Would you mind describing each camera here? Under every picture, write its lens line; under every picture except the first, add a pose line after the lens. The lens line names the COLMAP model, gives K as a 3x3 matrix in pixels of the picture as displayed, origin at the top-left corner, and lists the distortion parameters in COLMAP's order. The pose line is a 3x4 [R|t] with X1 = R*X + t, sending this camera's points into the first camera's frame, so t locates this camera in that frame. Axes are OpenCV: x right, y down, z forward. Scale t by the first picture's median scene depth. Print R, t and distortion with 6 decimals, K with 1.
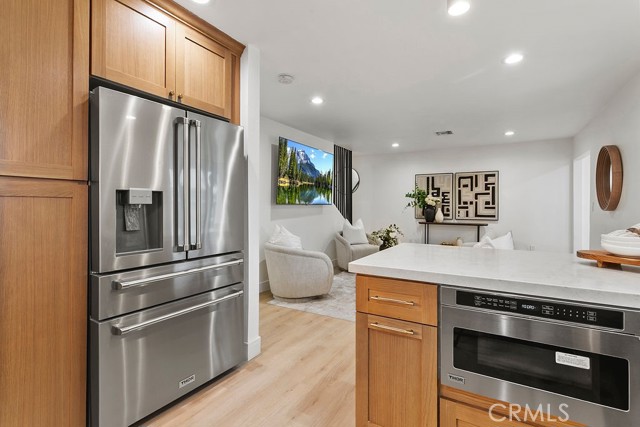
lens RADIAL K [[303.9, 0, 322.0], [0, 303.9, 205.7], [0, 0, 1]] dist [-0.000135, 0.000049]
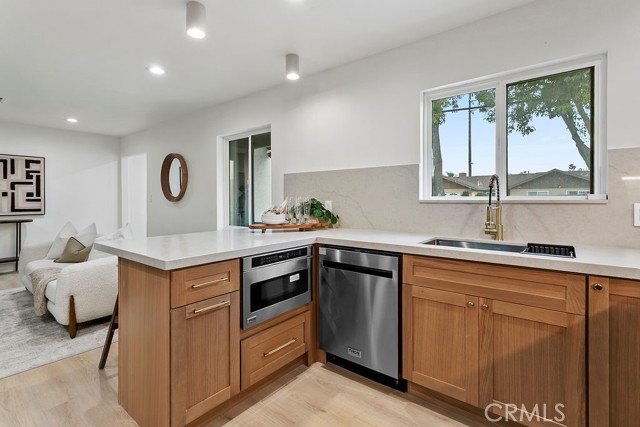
lens RADIAL K [[309.5, 0, 320.4], [0, 309.5, 200.1], [0, 0, 1]] dist [0.001521, 0.000351]
pose [[0.132832, -0.012343, 0.991062, -0.194691], [0.001545, 0.999924, 0.012247, -0.002539], [-0.991137, -0.000095, 0.132841, 0.098820]]
